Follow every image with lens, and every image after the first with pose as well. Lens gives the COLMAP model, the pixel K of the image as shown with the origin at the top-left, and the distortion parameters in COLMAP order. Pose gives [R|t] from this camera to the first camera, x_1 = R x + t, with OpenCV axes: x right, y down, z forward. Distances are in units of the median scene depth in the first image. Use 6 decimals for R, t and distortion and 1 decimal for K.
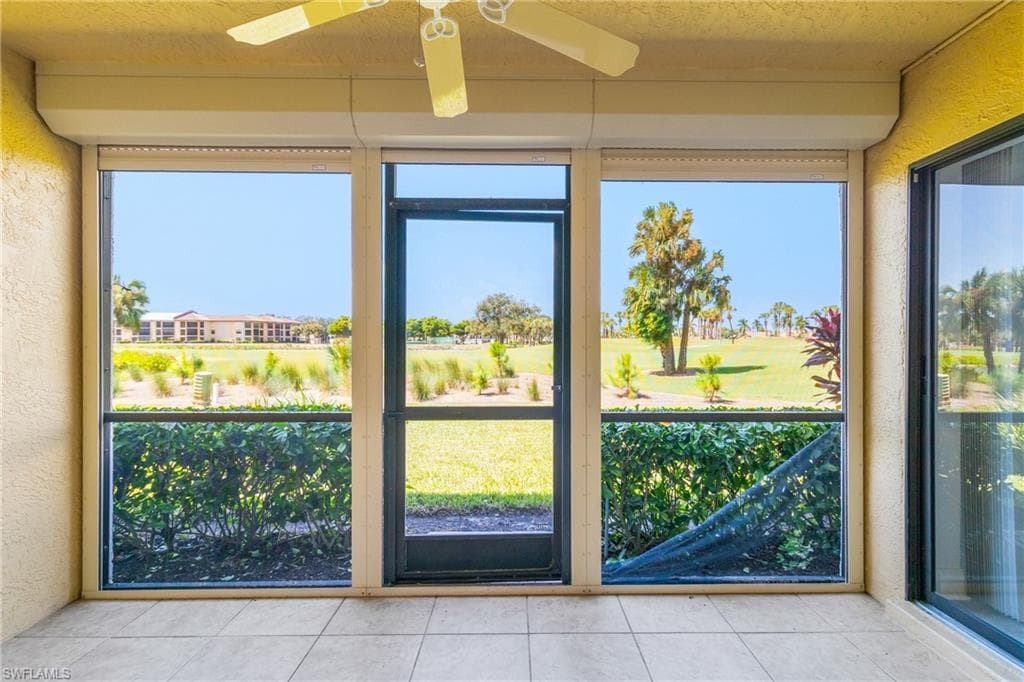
lens RADIAL K [[501.5, 0, 493.9], [0, 501.5, 341.6], [0, 0, 1]] dist [0.002108, 0.000016]
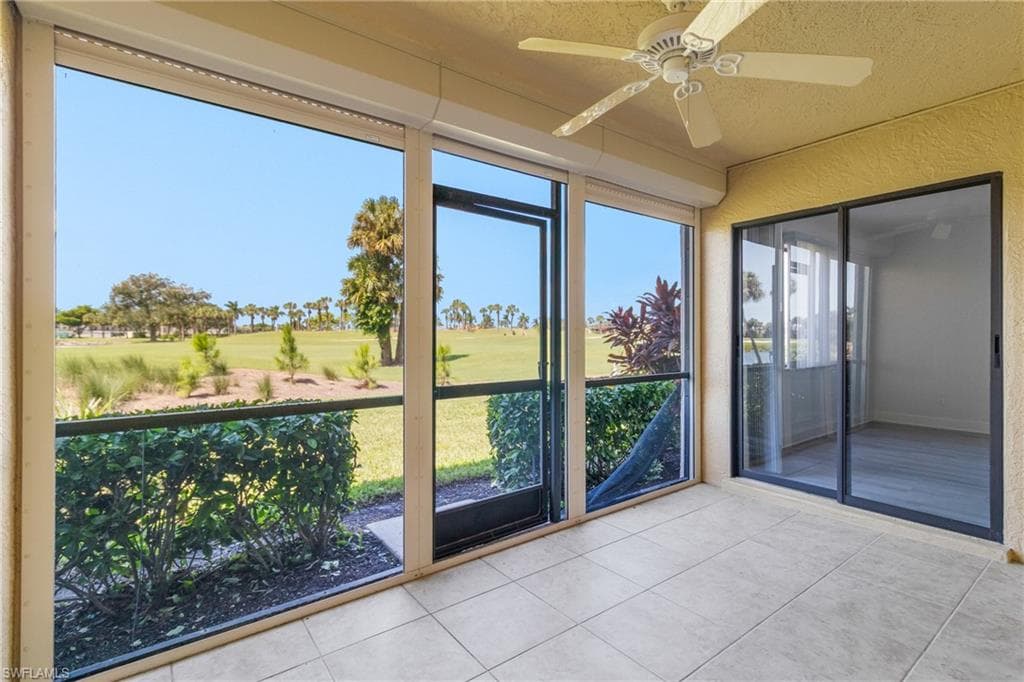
lens RADIAL K [[511.9, 0, 512.3], [0, 511.9, 334.4], [0, 0, 1]] dist [0.001960, 0.000366]
pose [[0.784032, -0.000092, 0.620720, -0.119546], [0.000795, 0.999999, -0.000855, 0.003813], [-0.620719, 0.001164, 0.784032, 0.013248]]
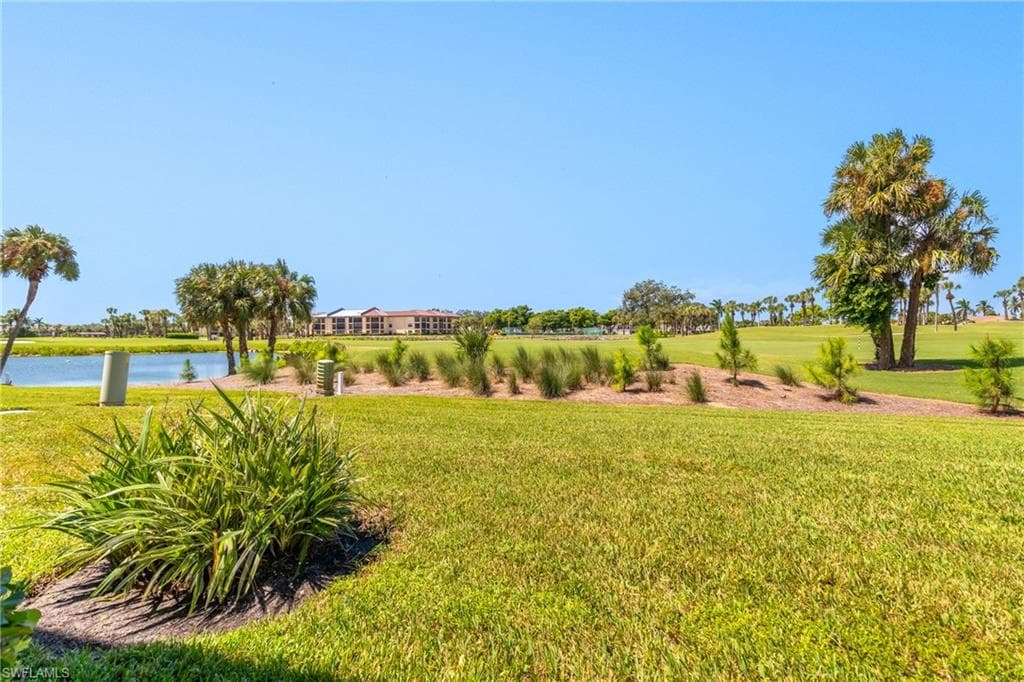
lens RADIAL K [[470.3, 0, 517.4], [0, 470.3, 336.7], [0, 0, 1]] dist [0.004054, 0.000554]
pose [[0.966371, -0.004115, -0.257118, 0.000931], [0.005689, 0.999969, 0.005379, 0.012848], [0.257088, -0.006661, 0.966365, 0.210691]]
